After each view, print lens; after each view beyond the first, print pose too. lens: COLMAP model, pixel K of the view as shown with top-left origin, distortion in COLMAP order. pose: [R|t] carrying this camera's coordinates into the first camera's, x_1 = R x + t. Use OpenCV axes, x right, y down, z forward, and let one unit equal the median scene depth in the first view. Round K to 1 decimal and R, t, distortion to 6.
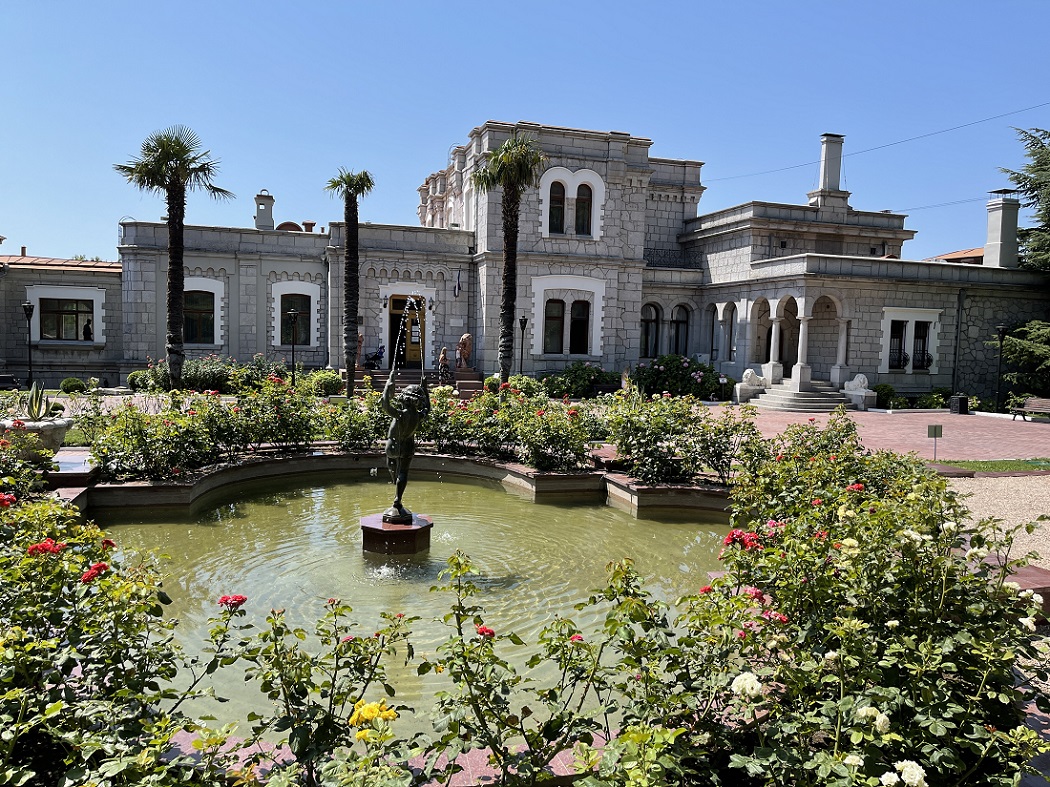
lens RADIAL K [[829.8, 0, 524.7], [0, 829.8, 417.0], [0, 0, 1]] dist [0.061914, -0.114044]
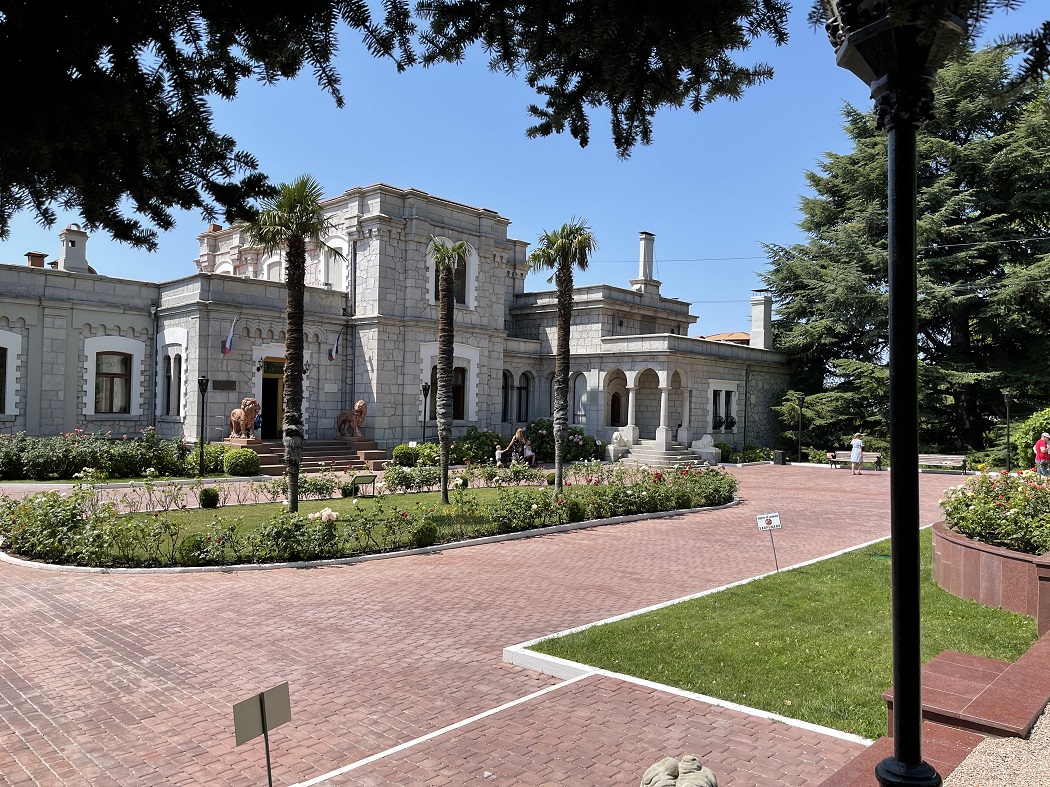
lens RADIAL K [[829.8, 0, 524.7], [0, 829.8, 417.0], [0, 0, 1]] dist [0.061914, -0.114044]
pose [[0.853853, -0.013005, 0.520353, -0.399684], [0.046145, 0.997643, -0.050786, -0.025118], [-0.518466, 0.067375, 0.852440, 0.099610]]
